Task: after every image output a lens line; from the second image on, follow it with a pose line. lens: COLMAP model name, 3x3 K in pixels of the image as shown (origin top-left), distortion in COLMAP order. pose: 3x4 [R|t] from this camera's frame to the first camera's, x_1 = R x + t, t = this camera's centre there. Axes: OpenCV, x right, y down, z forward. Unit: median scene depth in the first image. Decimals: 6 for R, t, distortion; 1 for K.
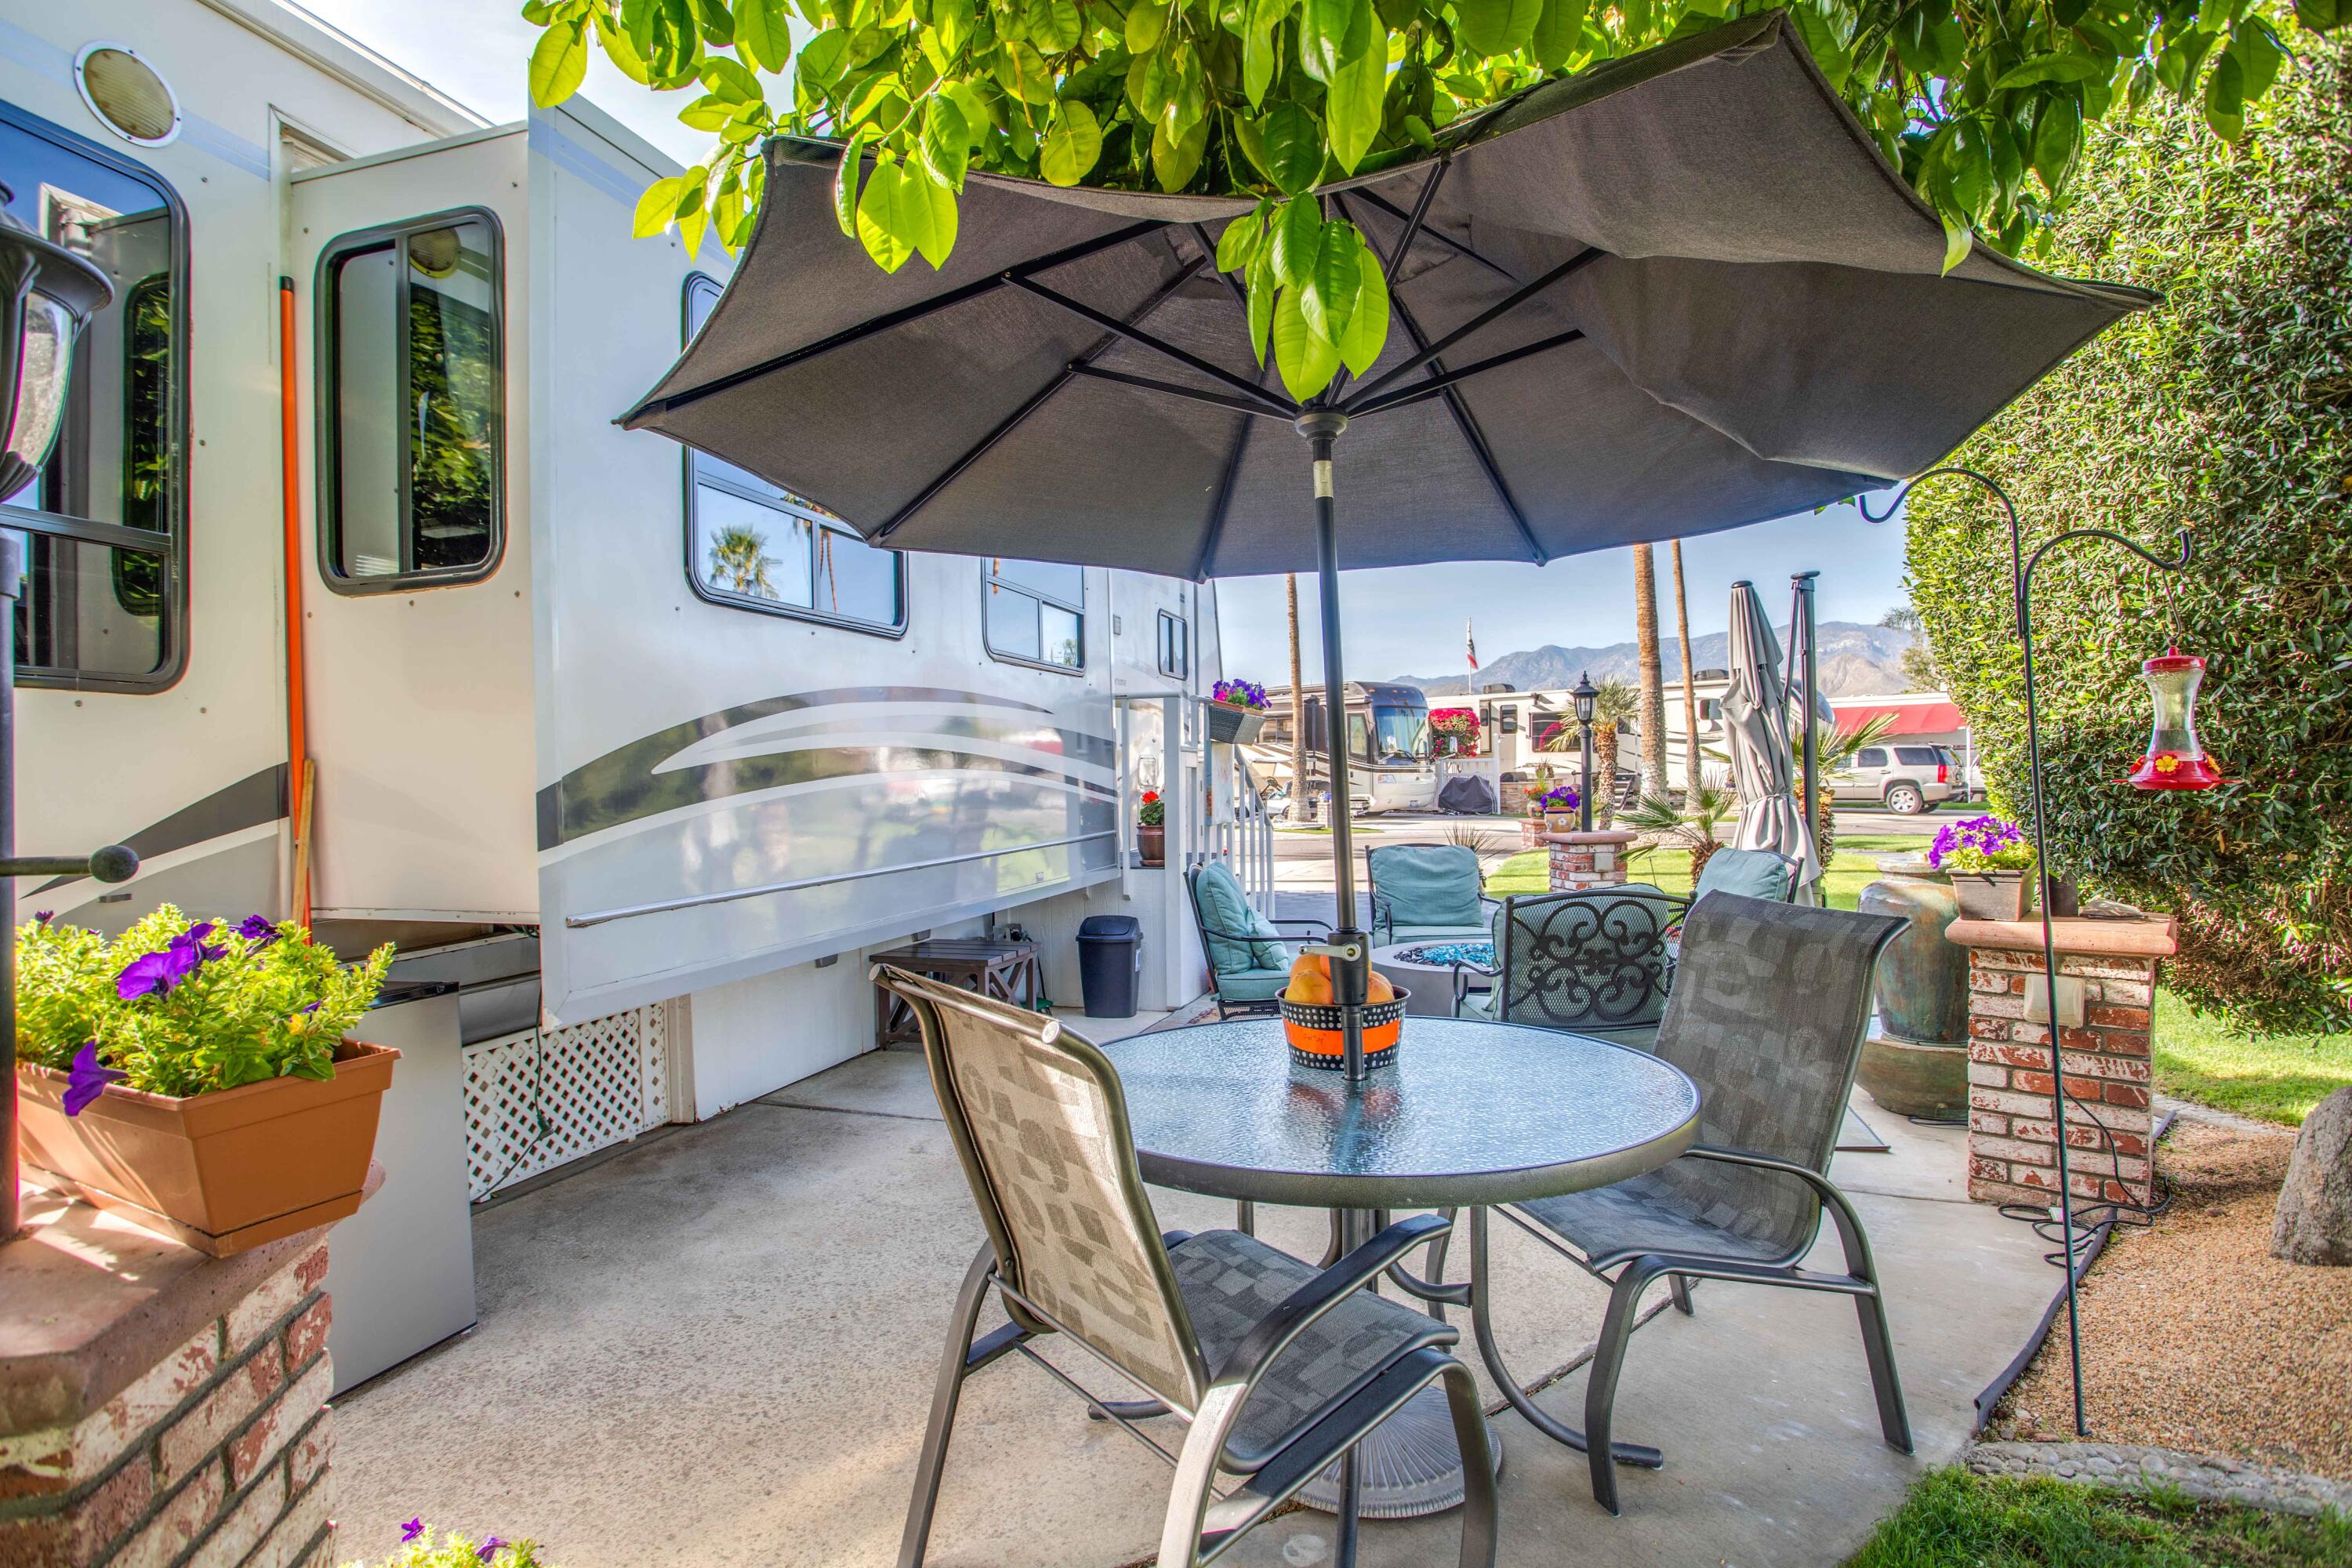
lens RADIAL K [[1138.1, 0, 1198.6], [0, 1138.1, 776.9], [0, 0, 1]] dist [-0.048266, 0.014686]
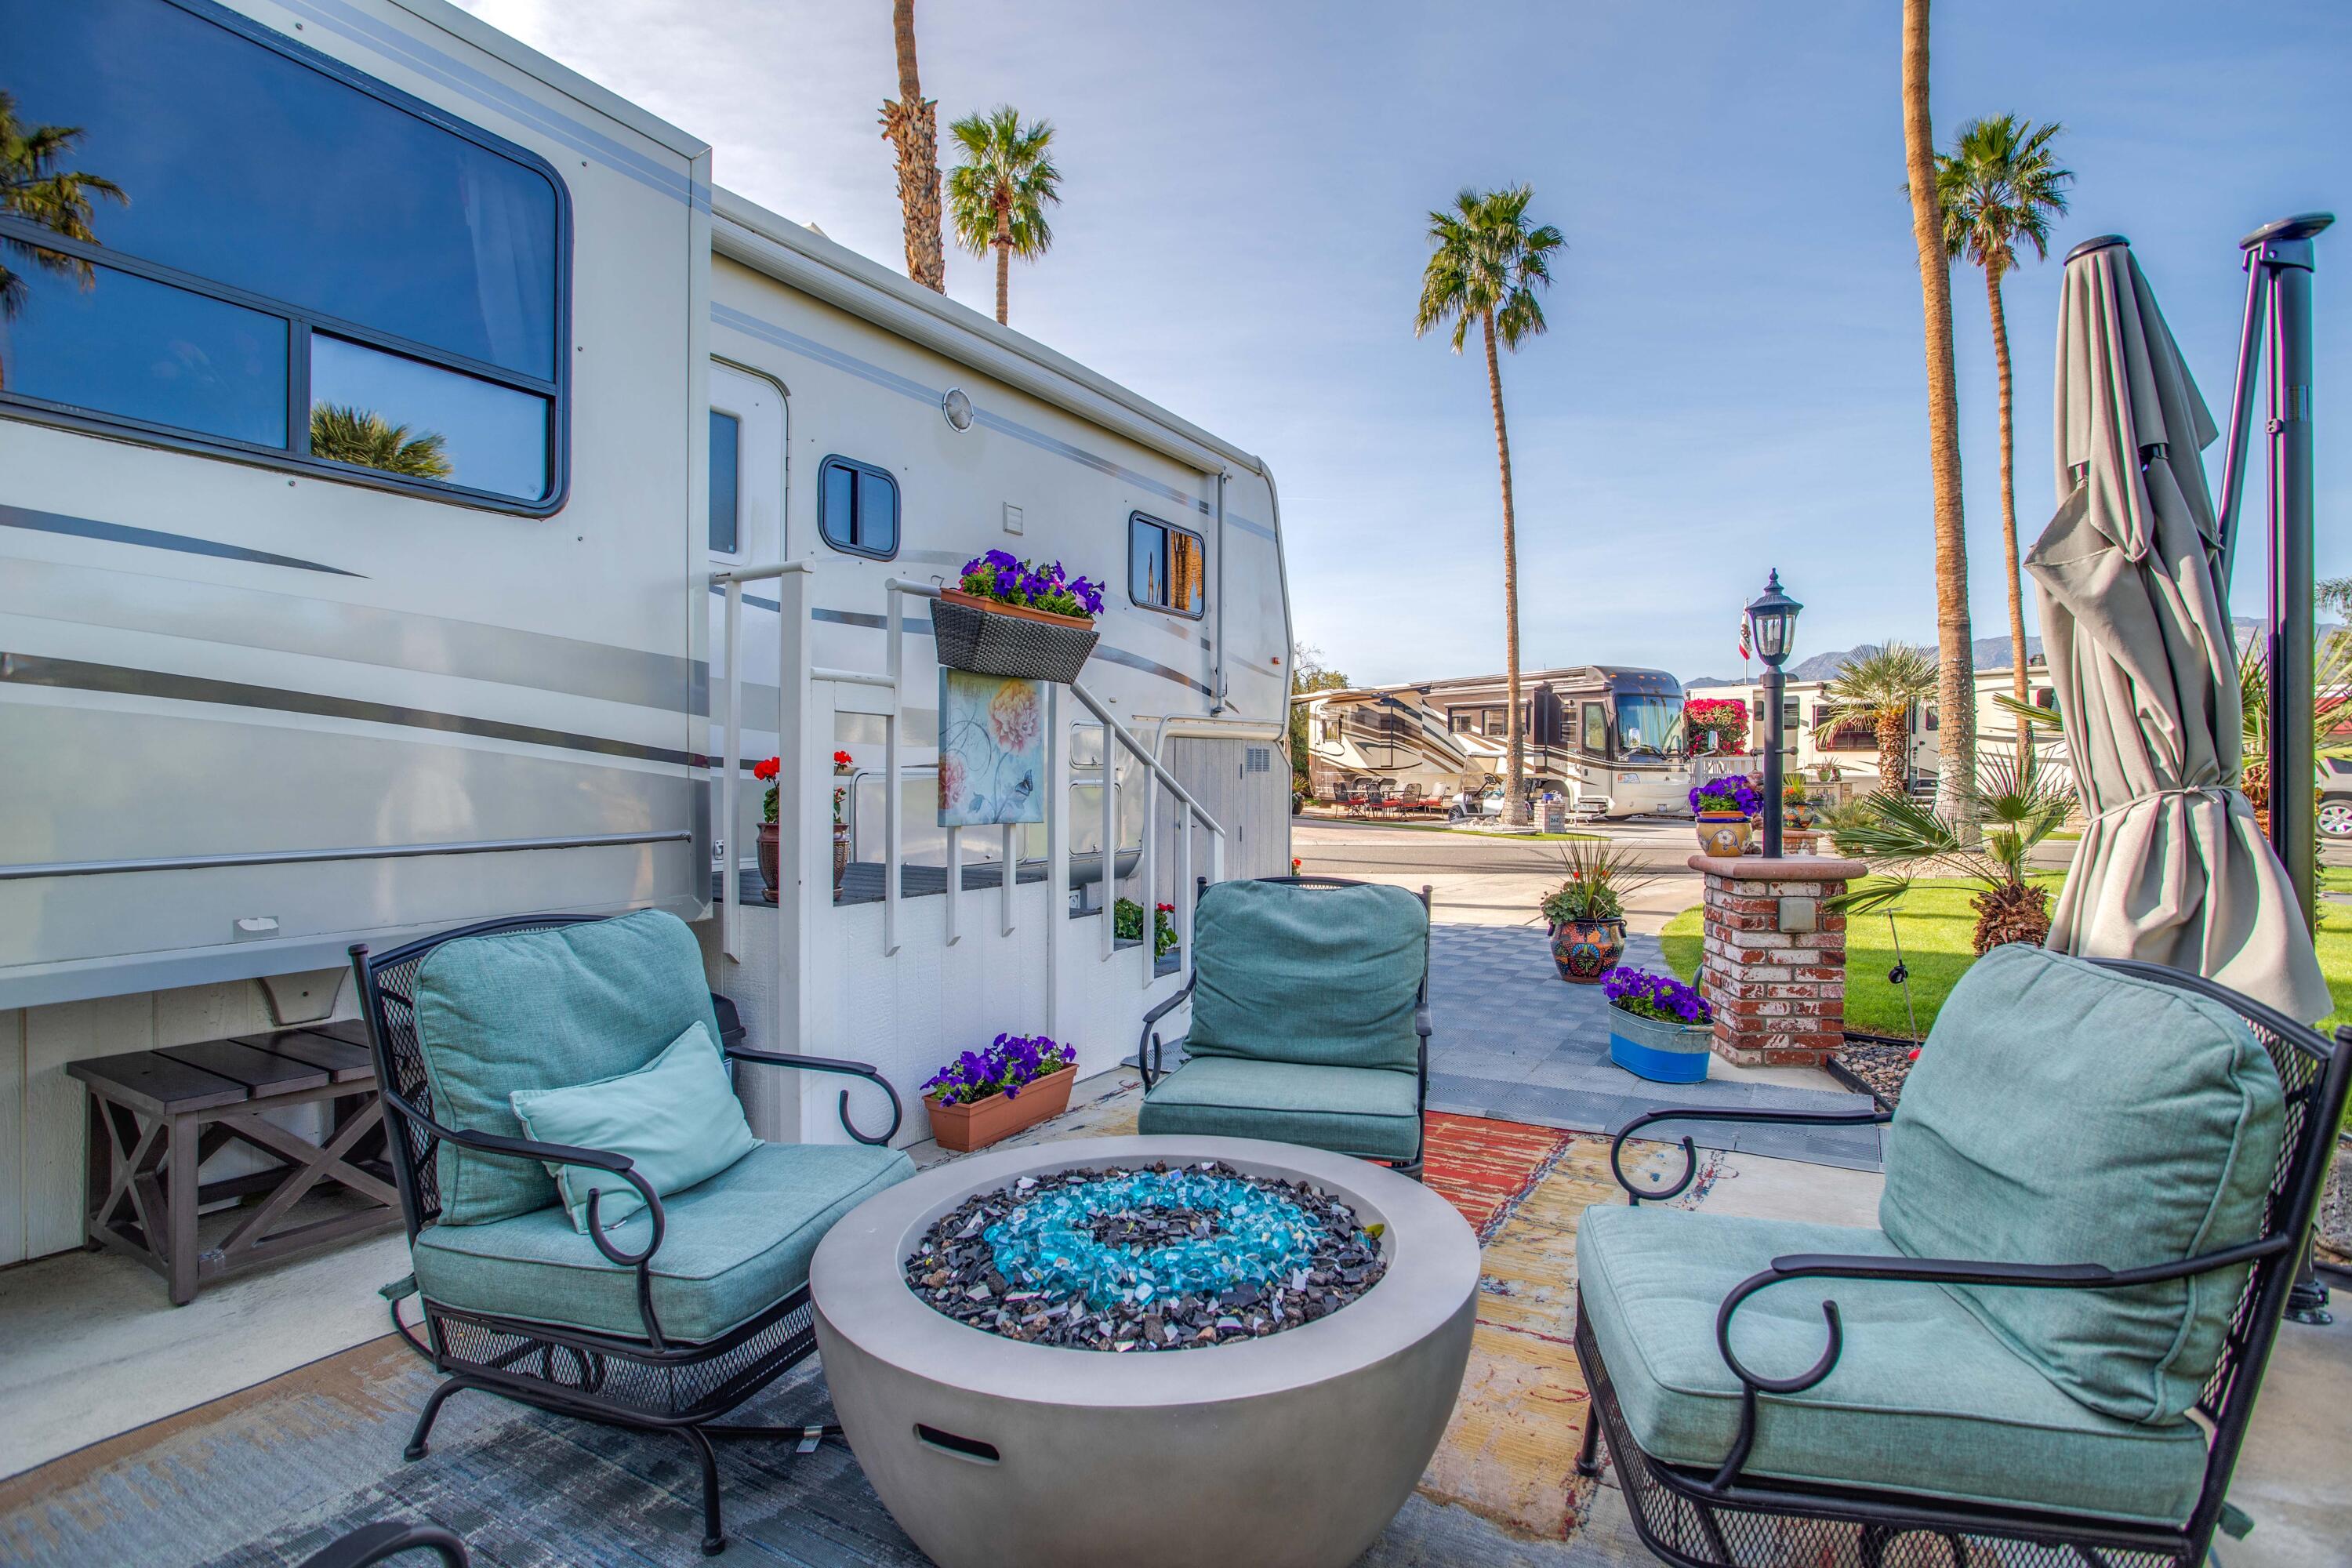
lens RADIAL K [[1138.1, 0, 1199.6], [0, 1138.1, 786.9], [0, 0, 1]] dist [-0.048266, 0.014686]
pose [[0.973854, 0.020675, -0.226231, 0.198257], [-0.018105, 0.999746, 0.013430, 0.011743], [0.226451, -0.008983, 0.973981, 0.407724]]
